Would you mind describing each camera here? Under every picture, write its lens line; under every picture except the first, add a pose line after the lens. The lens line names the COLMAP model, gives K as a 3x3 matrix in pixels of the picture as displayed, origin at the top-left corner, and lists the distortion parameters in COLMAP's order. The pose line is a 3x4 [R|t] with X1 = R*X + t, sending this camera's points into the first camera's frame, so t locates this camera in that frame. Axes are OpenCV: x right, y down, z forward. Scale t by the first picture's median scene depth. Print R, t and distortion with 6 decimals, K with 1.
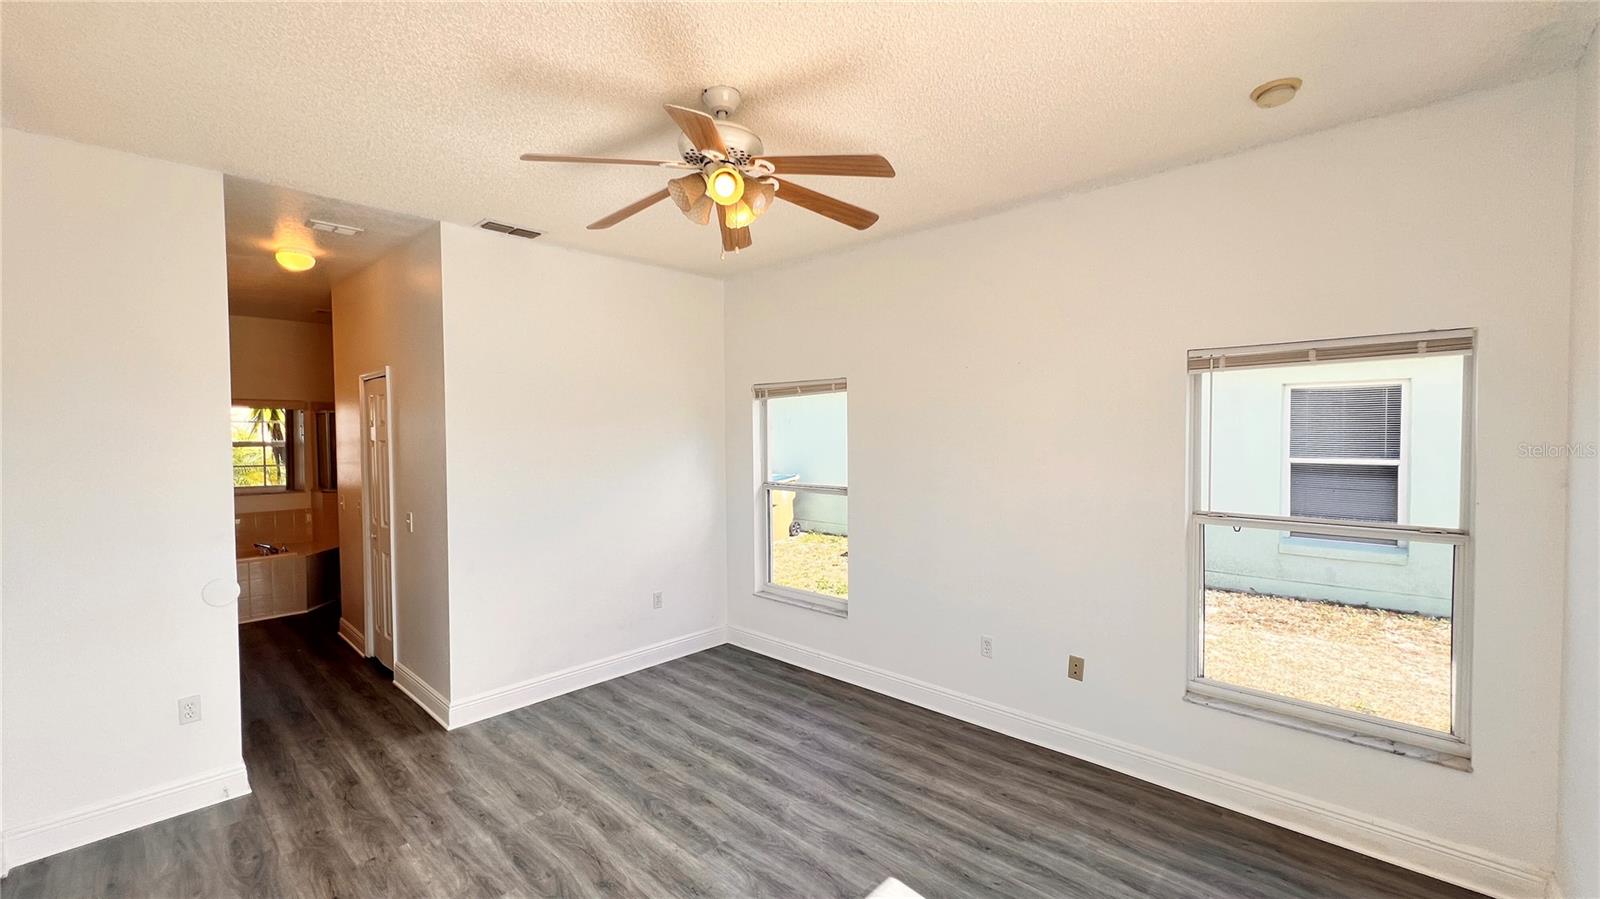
lens RADIAL K [[643.1, 0, 797.8], [0, 643.1, 453.1], [0, 0, 1]] dist [0.002751, -0.000074]
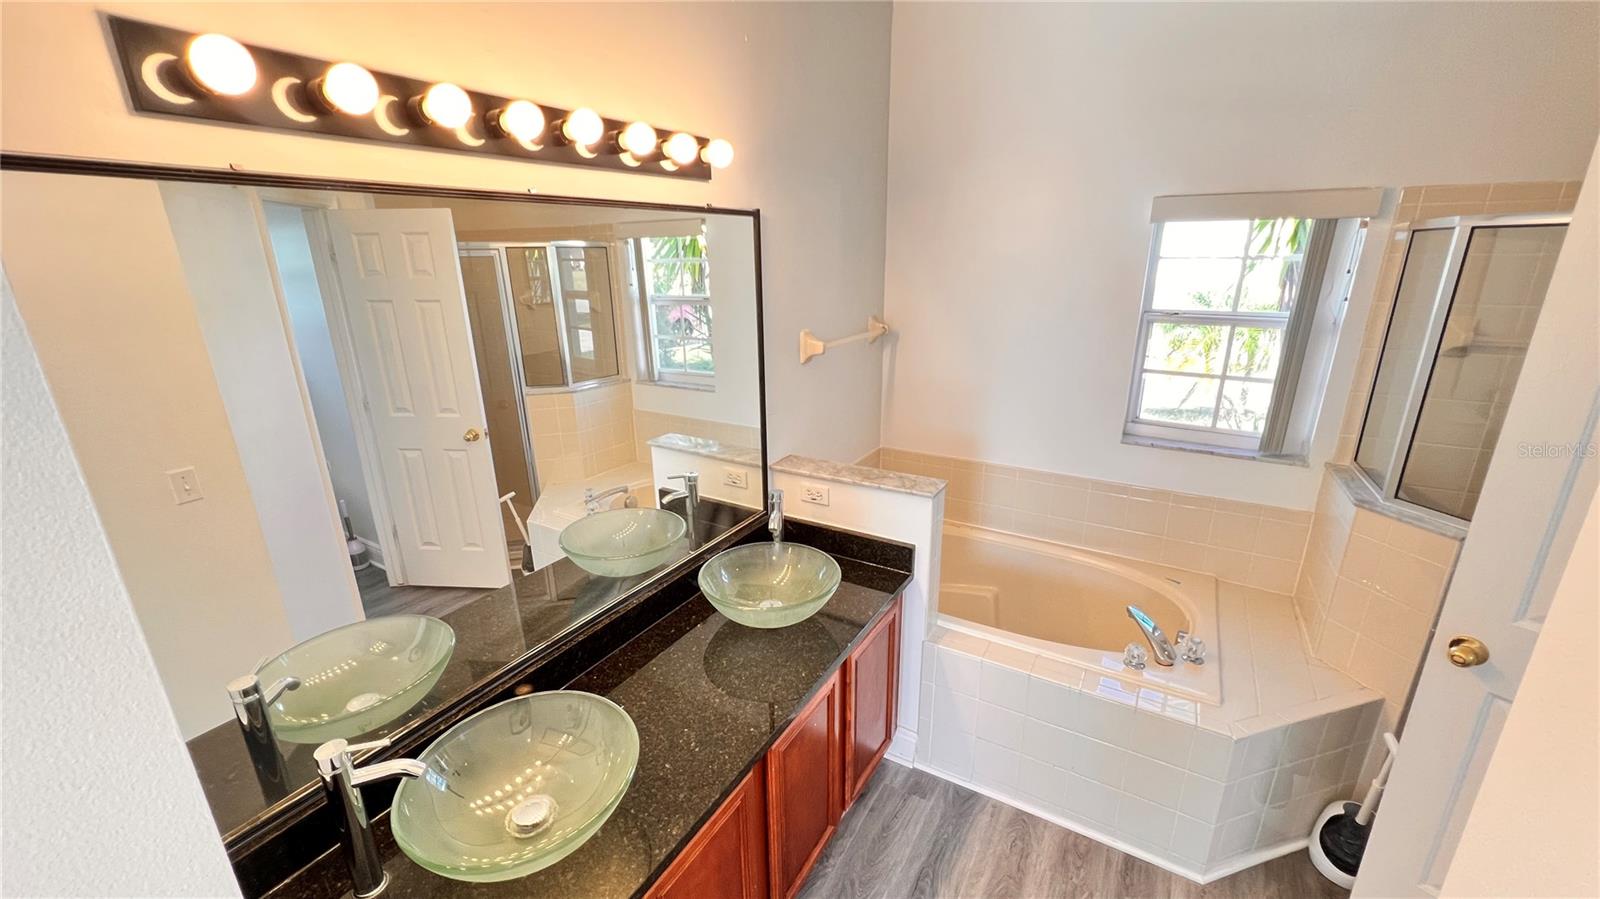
lens RADIAL K [[643.1, 0, 797.8], [0, 643.1, 453.1], [0, 0, 1]] dist [0.002751, -0.000074]
pose [[0.210769, 0.302596, -0.929522, -0.502626], [-0.023384, 0.952172, 0.304667, -0.047126], [0.977256, -0.042479, 0.207765, 0.659751]]
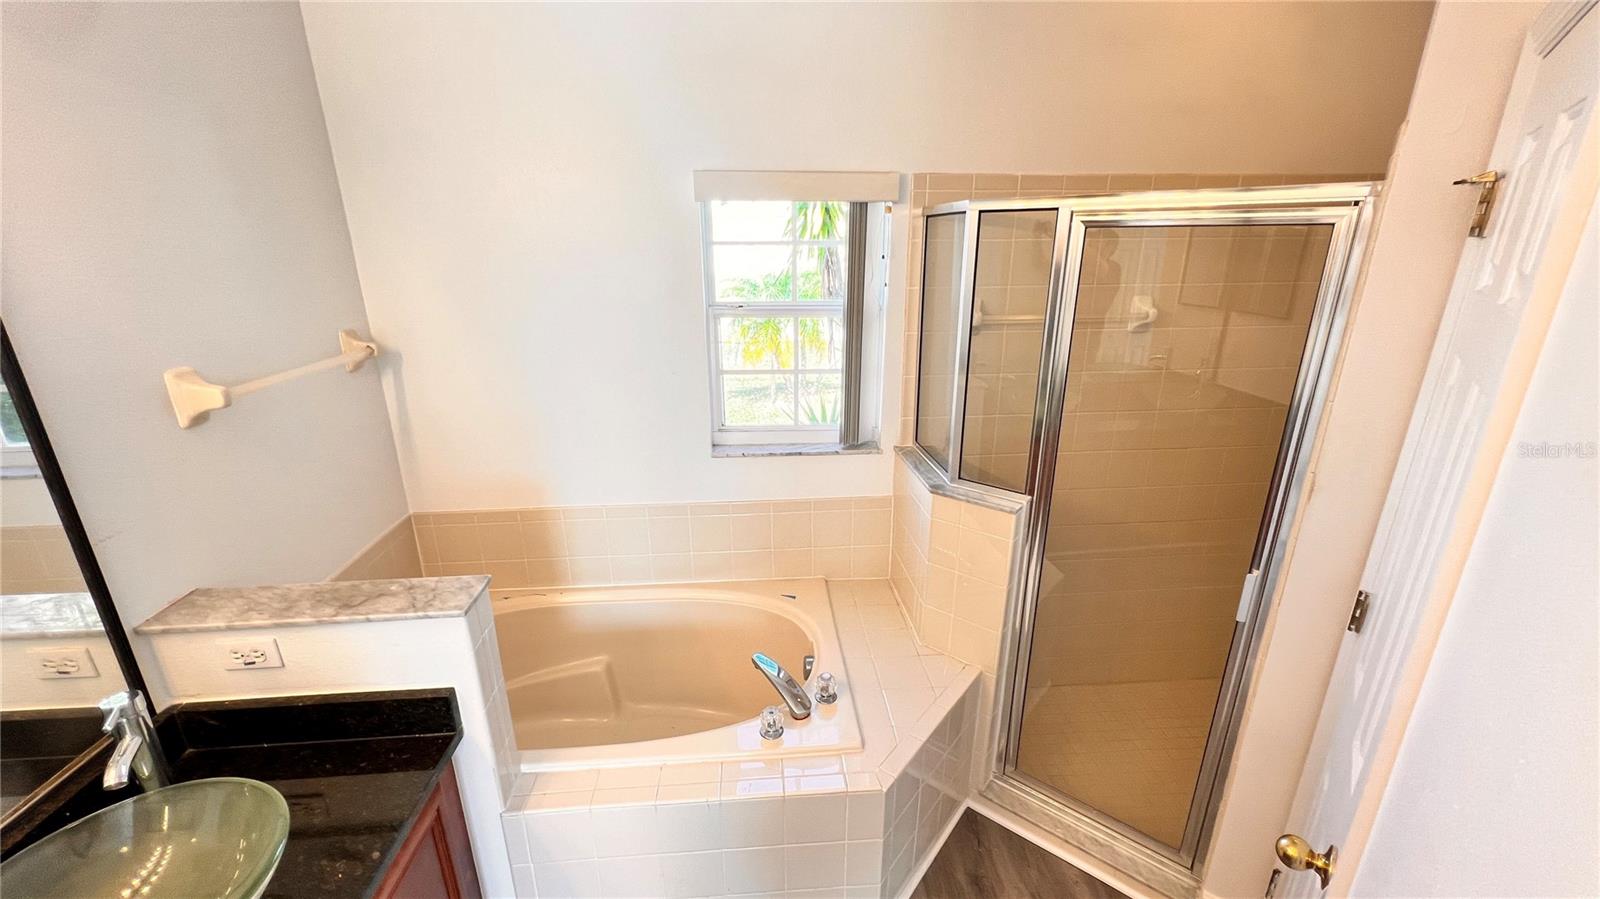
lens RADIAL K [[643.1, 0, 797.8], [0, 643.1, 453.1], [0, 0, 1]] dist [0.002751, -0.000074]
pose [[0.735164, 0.222357, -0.640384, -0.576427], [-0.025645, 0.953119, 0.301506, -0.044169], [0.677404, -0.205233, 0.706401, 0.724787]]
